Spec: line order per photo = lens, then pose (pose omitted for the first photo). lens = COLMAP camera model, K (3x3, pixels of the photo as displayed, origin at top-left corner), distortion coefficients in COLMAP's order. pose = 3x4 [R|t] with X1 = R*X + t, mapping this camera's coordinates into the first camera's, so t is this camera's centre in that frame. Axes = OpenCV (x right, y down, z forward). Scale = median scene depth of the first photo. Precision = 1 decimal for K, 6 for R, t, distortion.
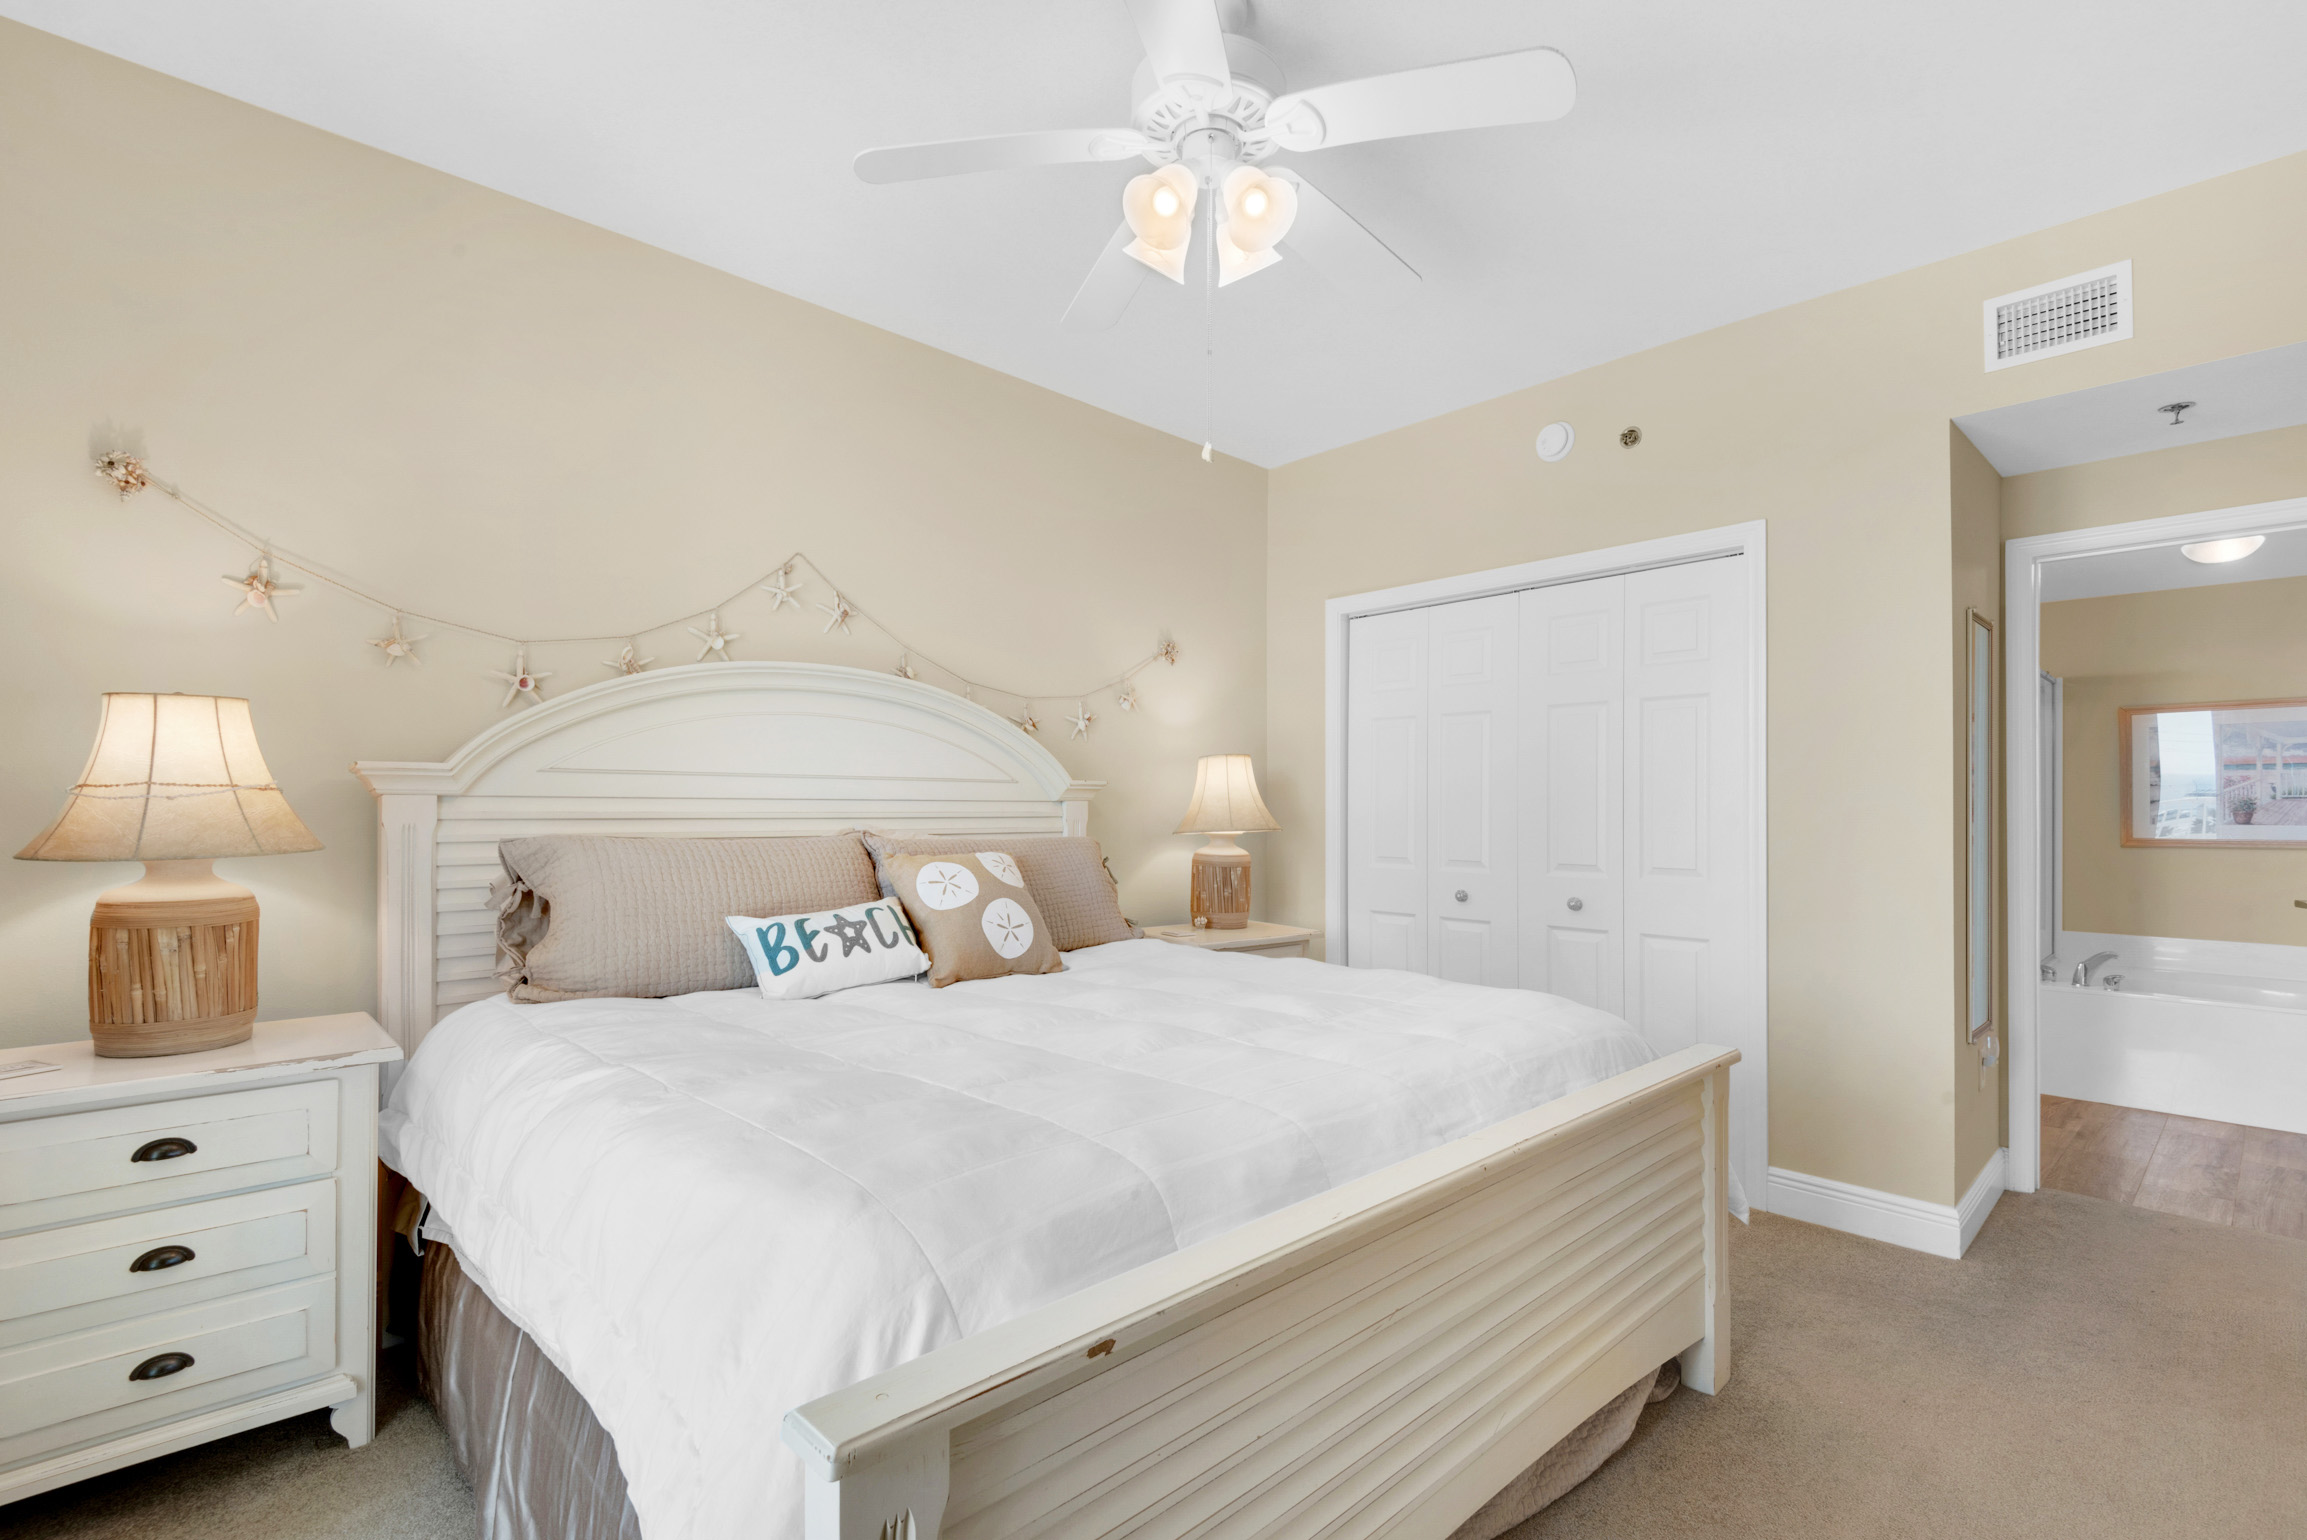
lens RADIAL K [[1117.9, 0, 1152.2], [0, 1117.9, 803.0], [0, 0, 1]] dist [0.022504, -0.001309]
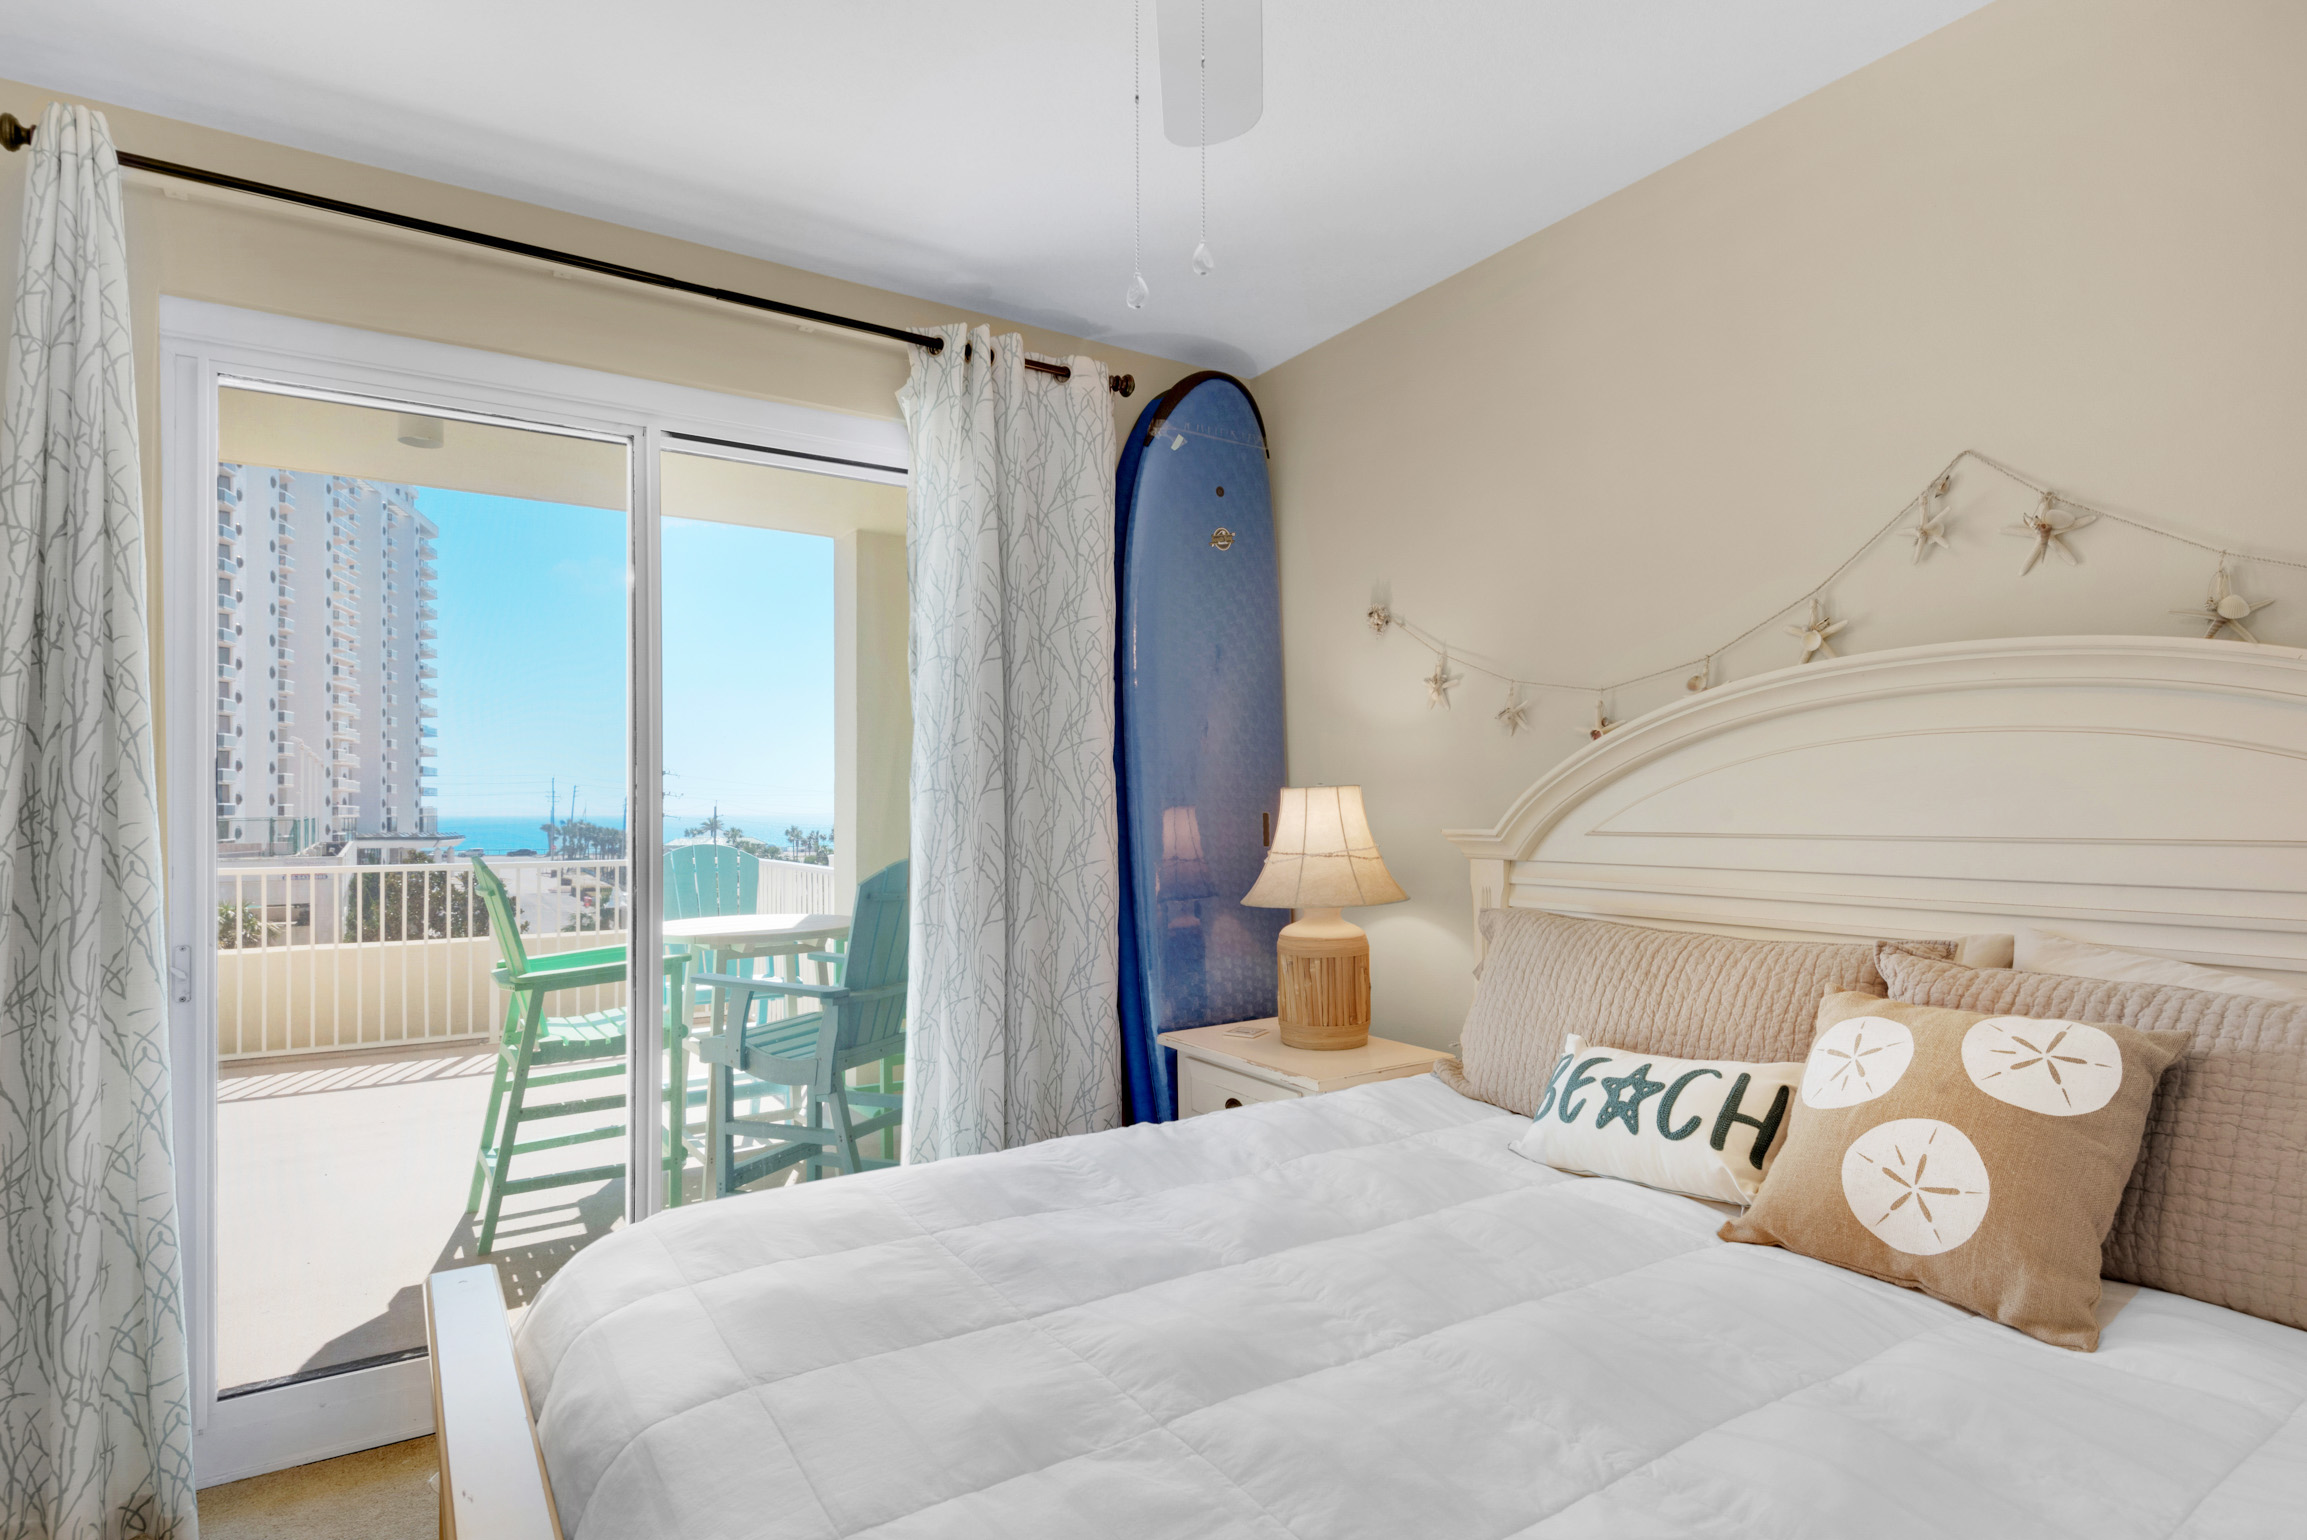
lens RADIAL K [[1172.2, 0, 1155.3], [0, 1172.2, 807.1], [0, 0, 1]] dist [-0.000594, -0.000571]
pose [[-0.213294, -0.008684, -0.976949, 0.408345], [0.009715, 0.999892, -0.011009, -0.040794], [0.976940, -0.011839, -0.213187, 0.806246]]
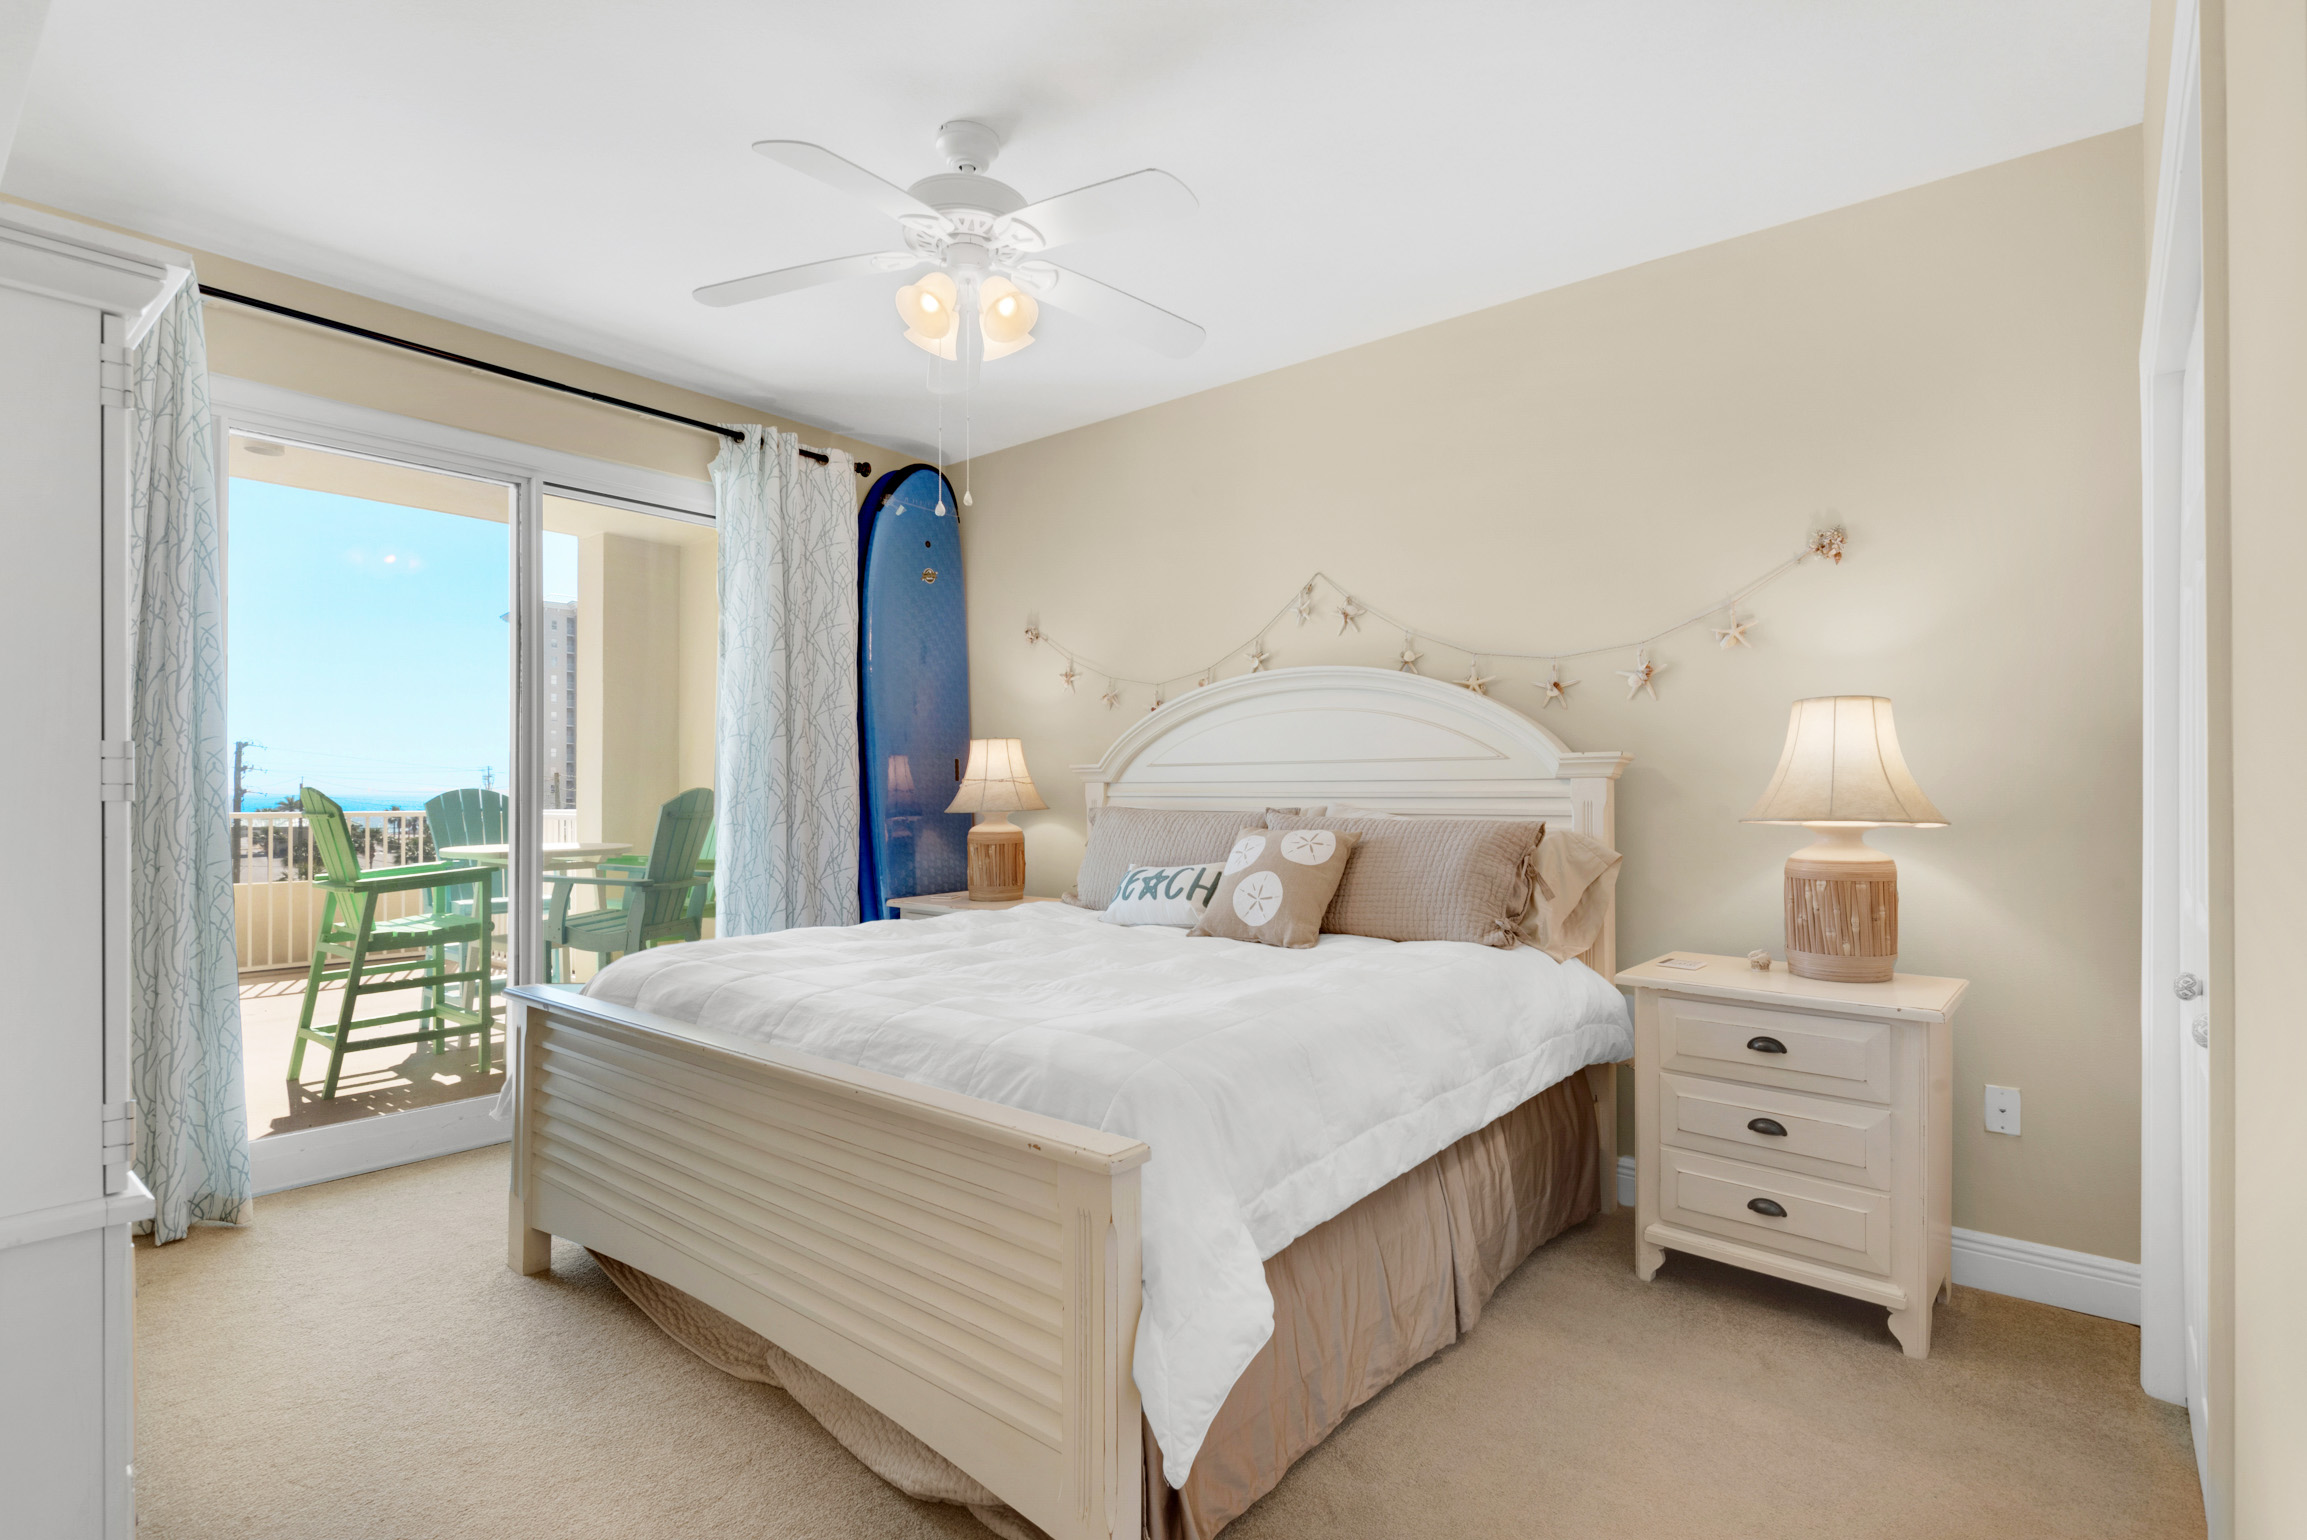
lens RADIAL K [[1087.3, 0, 1155.8], [0, 1087.3, 795.5], [0, 0, 1]] dist [0.009857, -0.000223]
pose [[0.092072, -0.002014, -0.995750, 0.908121], [0.005860, 0.999982, -0.001481, 0.013800], [0.995735, -0.005699, 0.092082, 0.811843]]
